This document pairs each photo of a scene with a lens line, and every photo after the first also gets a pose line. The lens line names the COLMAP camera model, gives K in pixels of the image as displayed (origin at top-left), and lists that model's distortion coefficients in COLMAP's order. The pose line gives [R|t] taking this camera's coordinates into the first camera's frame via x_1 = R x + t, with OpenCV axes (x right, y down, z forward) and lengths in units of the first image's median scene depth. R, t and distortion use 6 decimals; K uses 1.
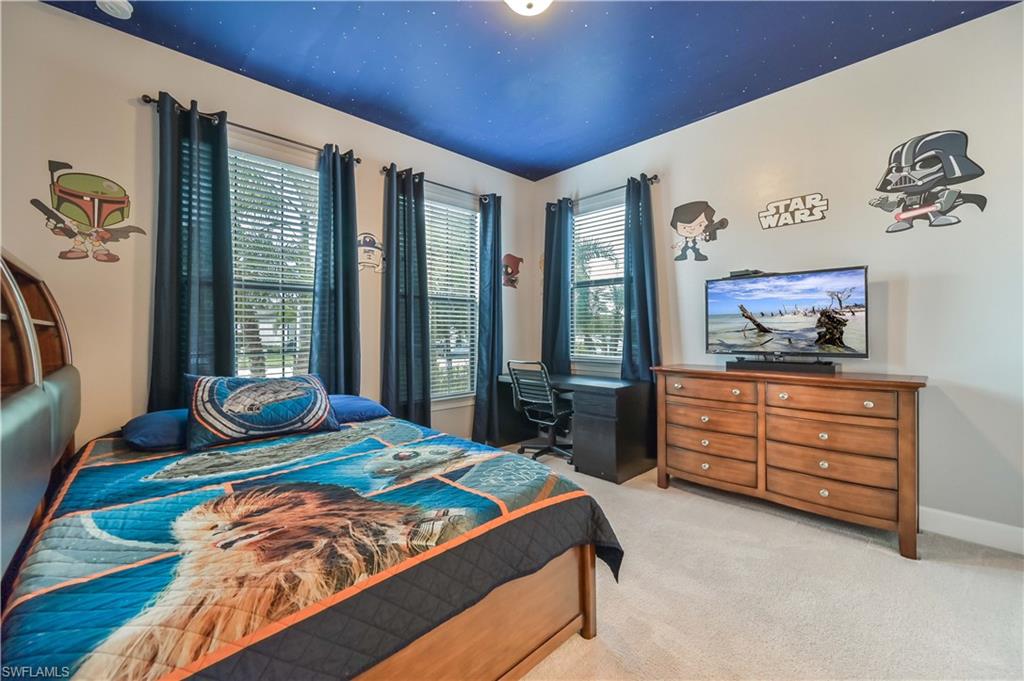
lens RADIAL K [[411.1, 0, 518.0], [0, 411.1, 333.9], [0, 0, 1]] dist [0.001598, 0.000628]
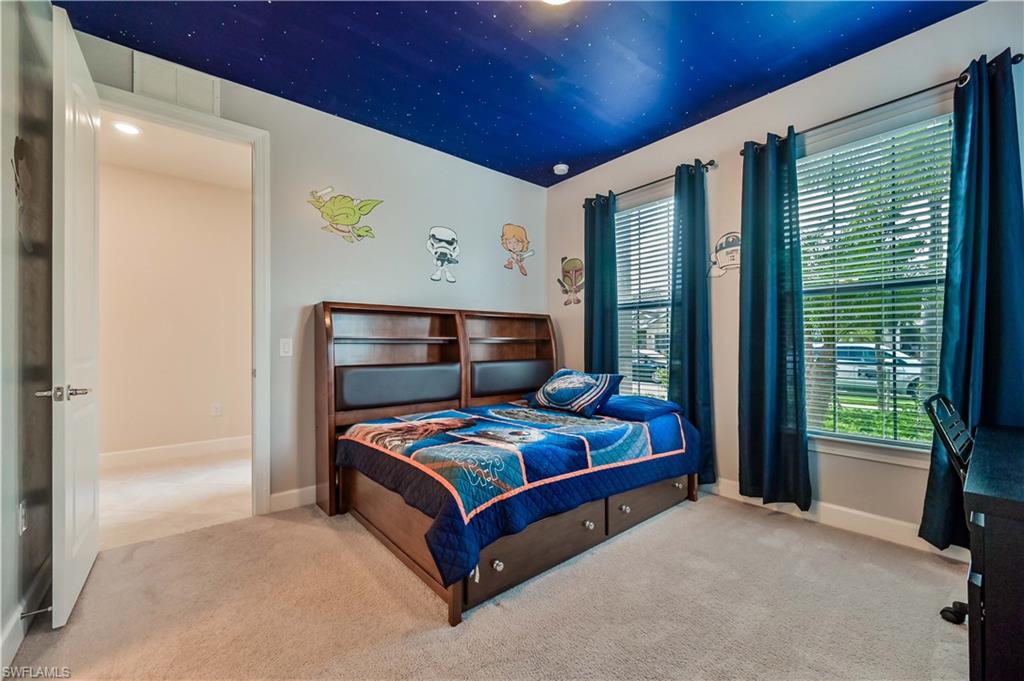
lens RADIAL K [[411.1, 0, 508.8], [0, 411.1, 342.3], [0, 0, 1]] dist [0.001598, 0.000628]
pose [[-0.078063, 0.000674, -0.996948, 0.760533], [0.007232, 0.999974, 0.000110, -0.005527], [0.996922, -0.007202, -0.078066, 0.748857]]
